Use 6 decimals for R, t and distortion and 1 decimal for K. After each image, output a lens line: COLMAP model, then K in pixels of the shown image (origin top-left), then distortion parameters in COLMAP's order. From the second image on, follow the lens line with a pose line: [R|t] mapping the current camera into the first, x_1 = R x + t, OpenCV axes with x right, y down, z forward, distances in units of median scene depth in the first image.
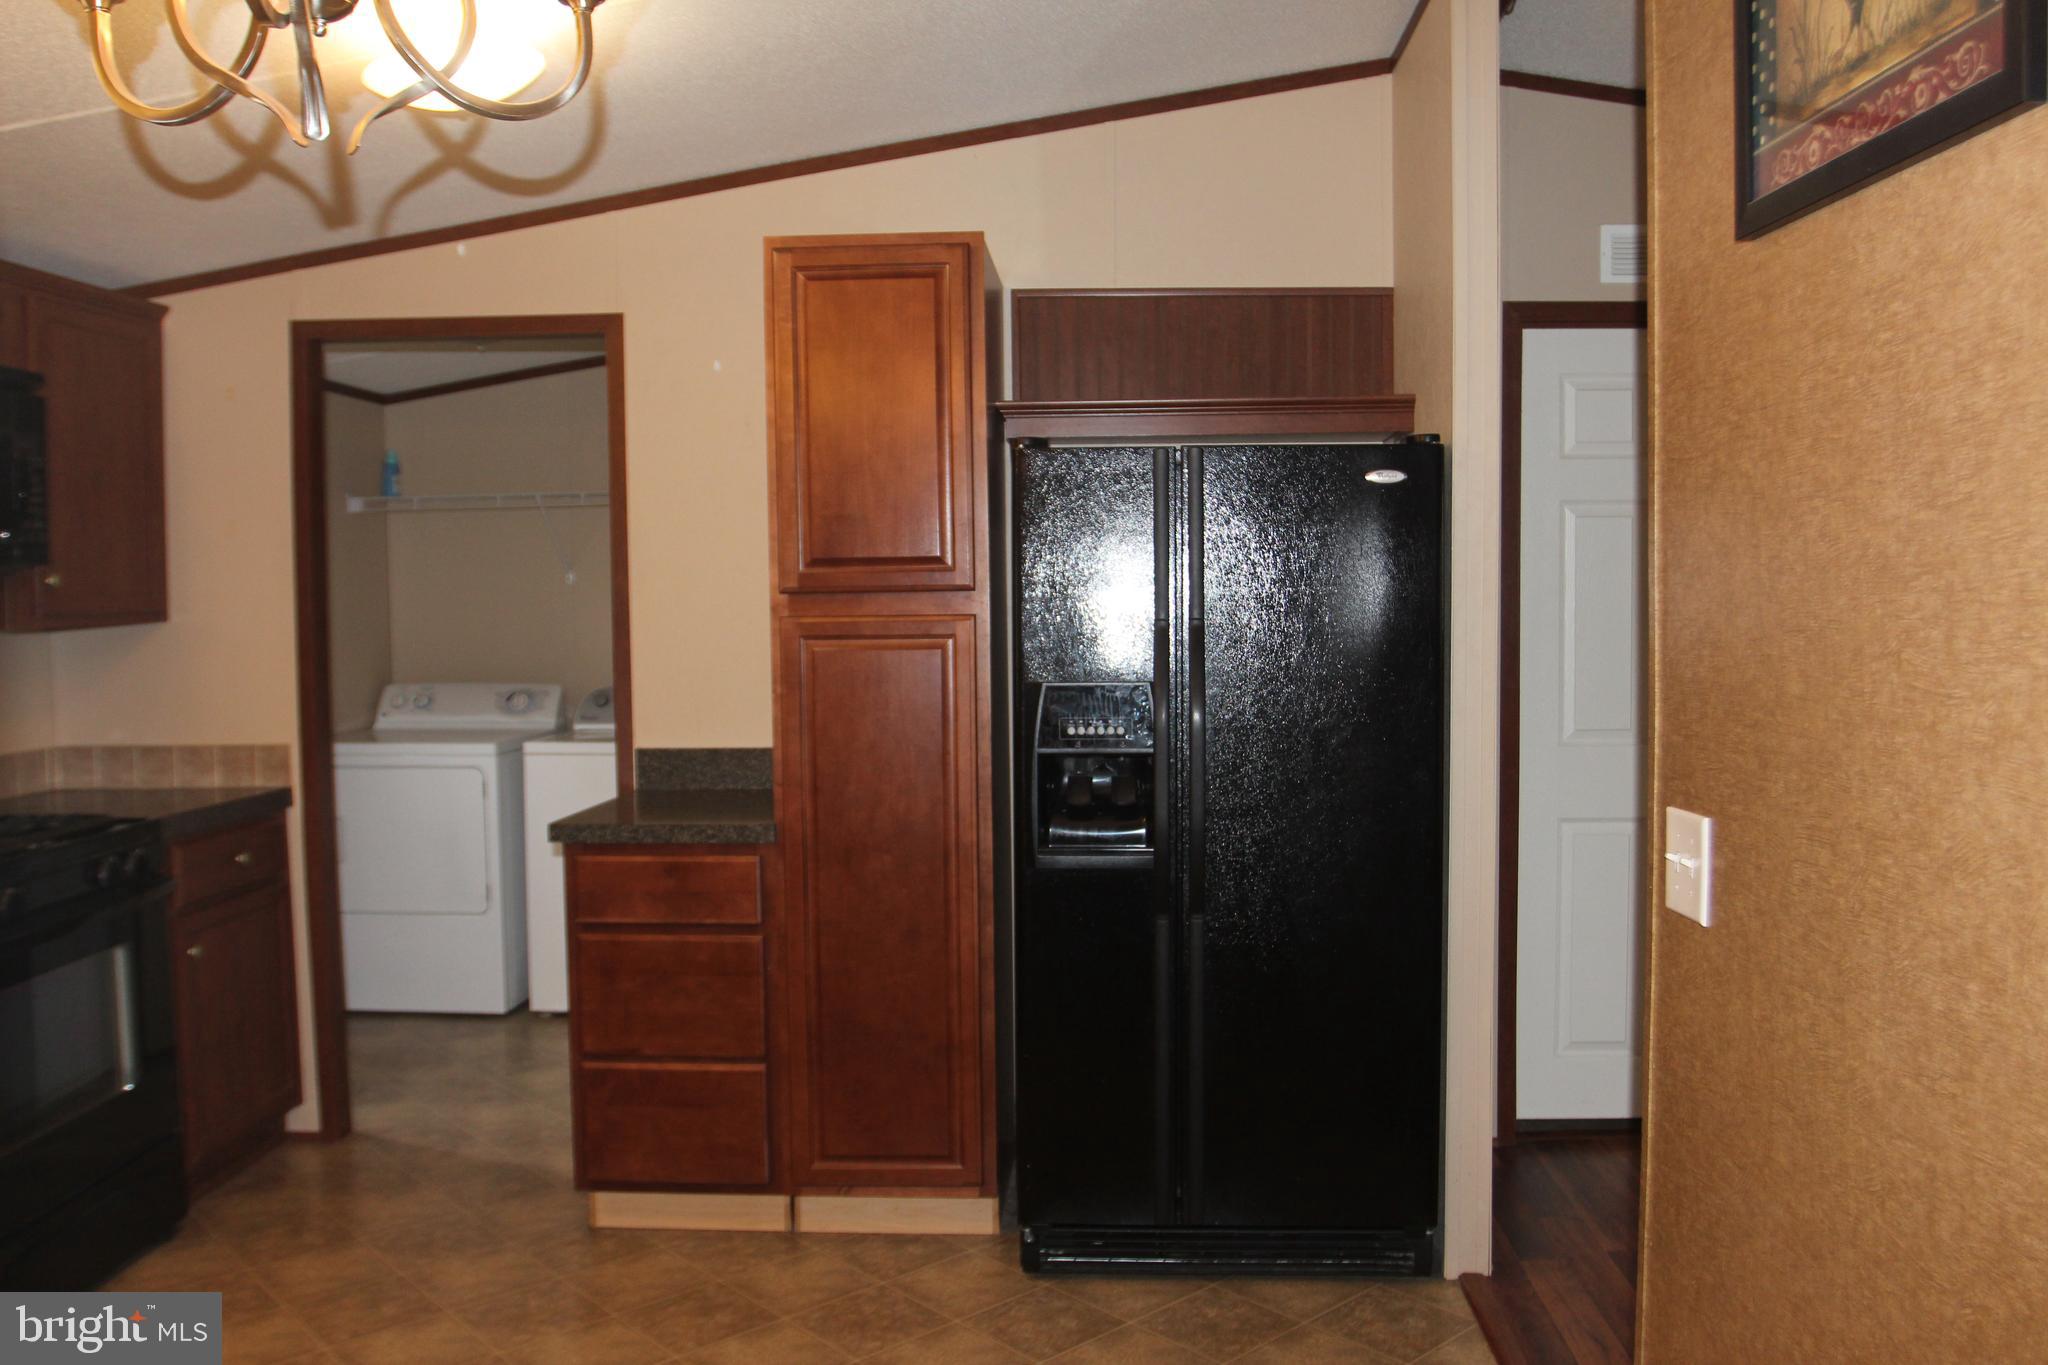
lens RADIAL K [[1648.7, 0, 1047.0], [0, 1648.7, 680.8], [0, 0, 1]] dist [-0.067705, 0.018013]
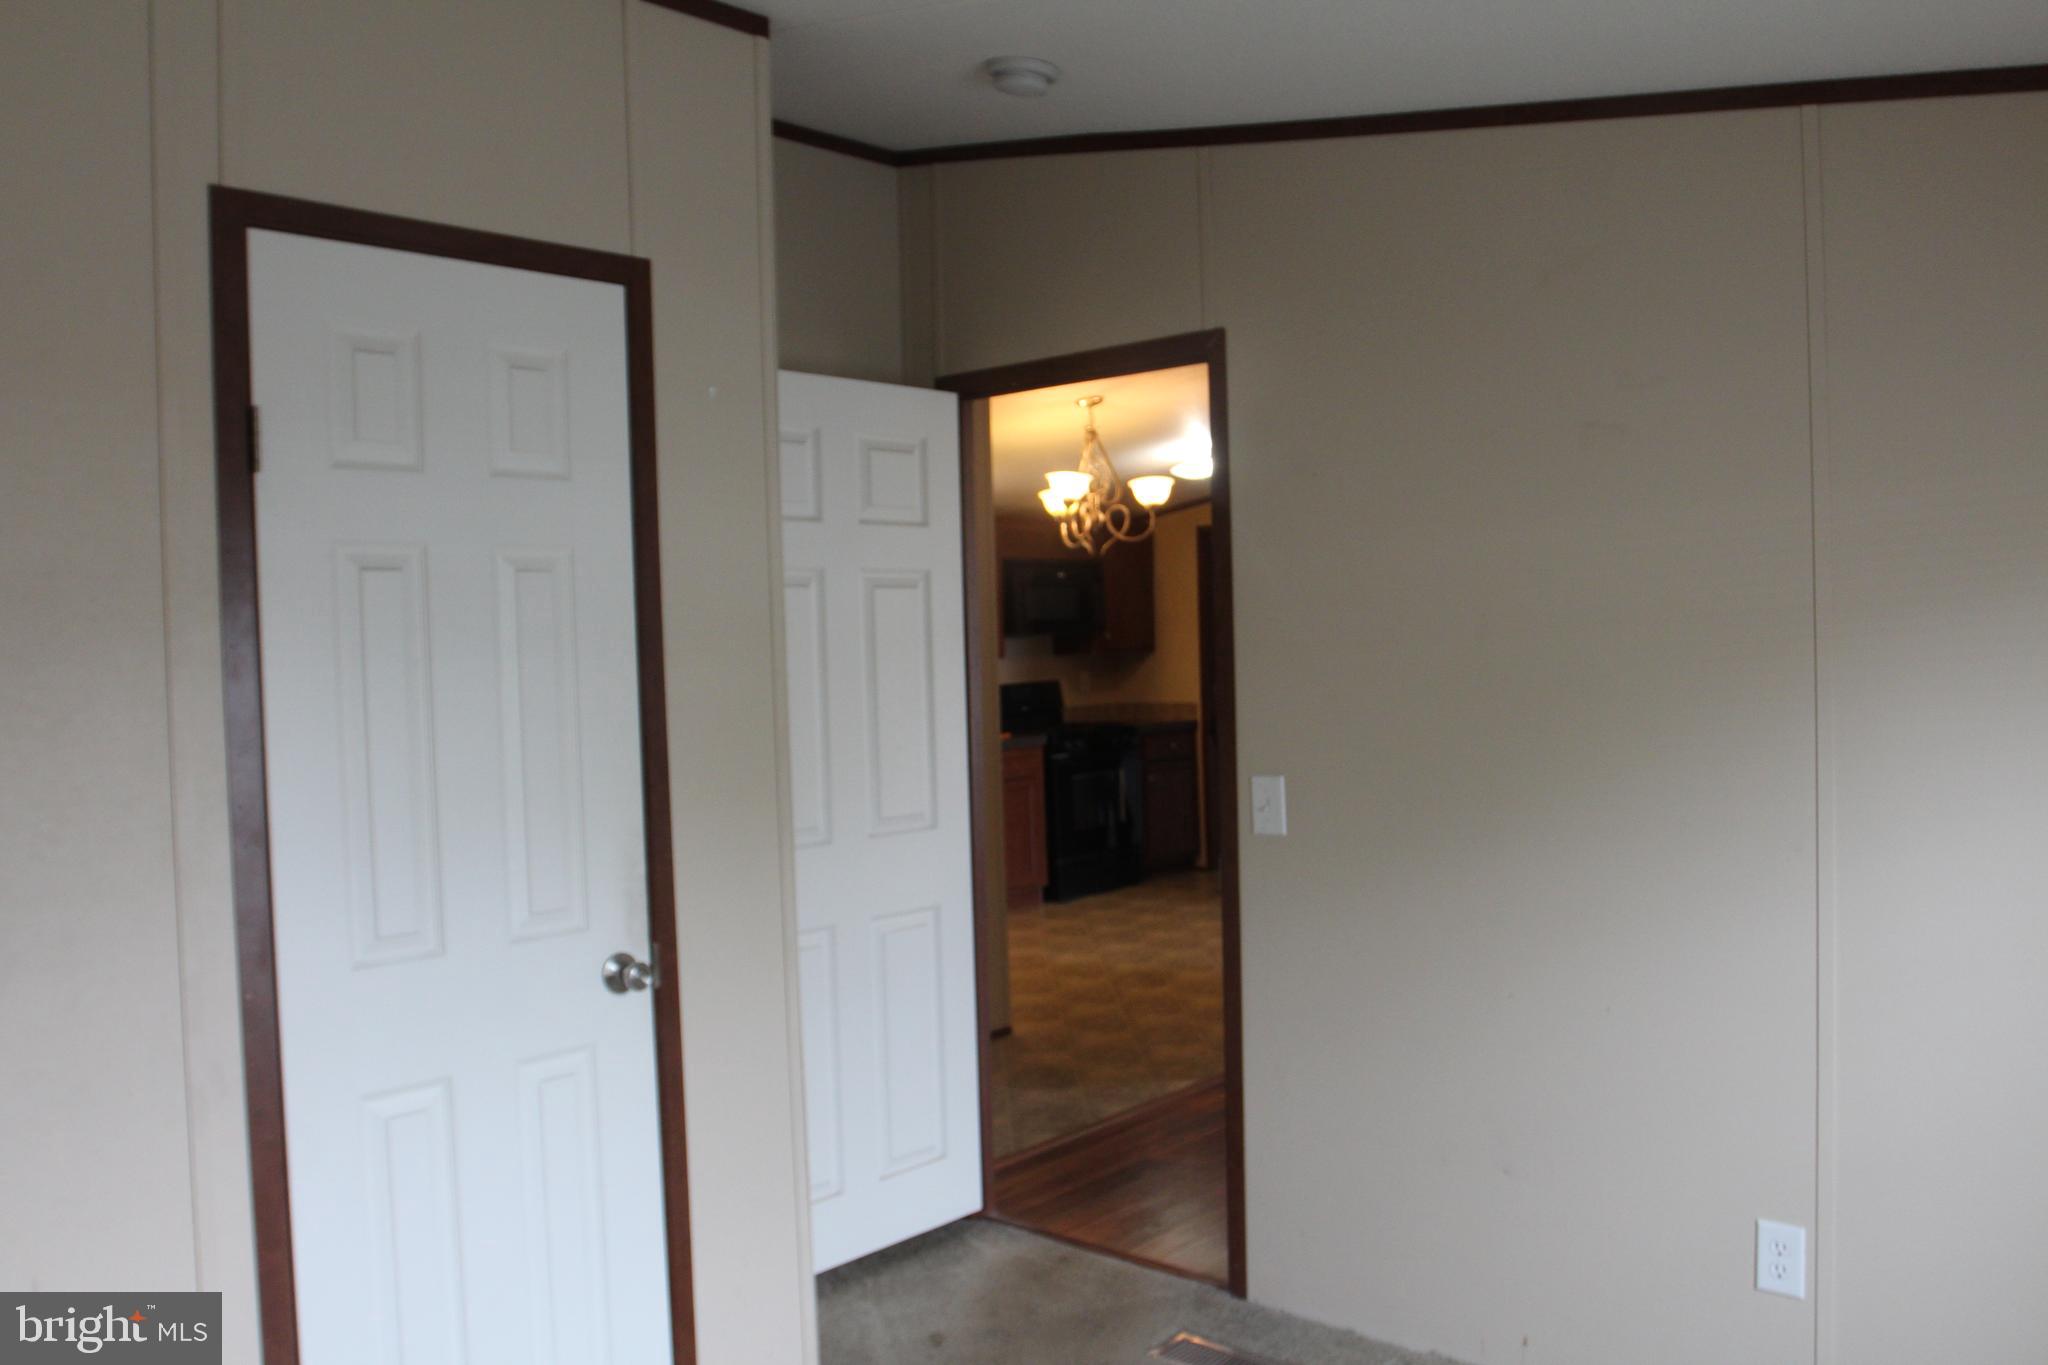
lens RADIAL K [[1660.2, 0, 1023.3], [0, 1660.2, 674.8], [0, 0, 1]] dist [-0.086511, 0.058967]
pose [[0.765726, -0.002717, -0.643162, 1.080341], [-0.012110, 0.999753, -0.018640, 0.055531], [0.643053, 0.022062, 0.765503, -1.233052]]
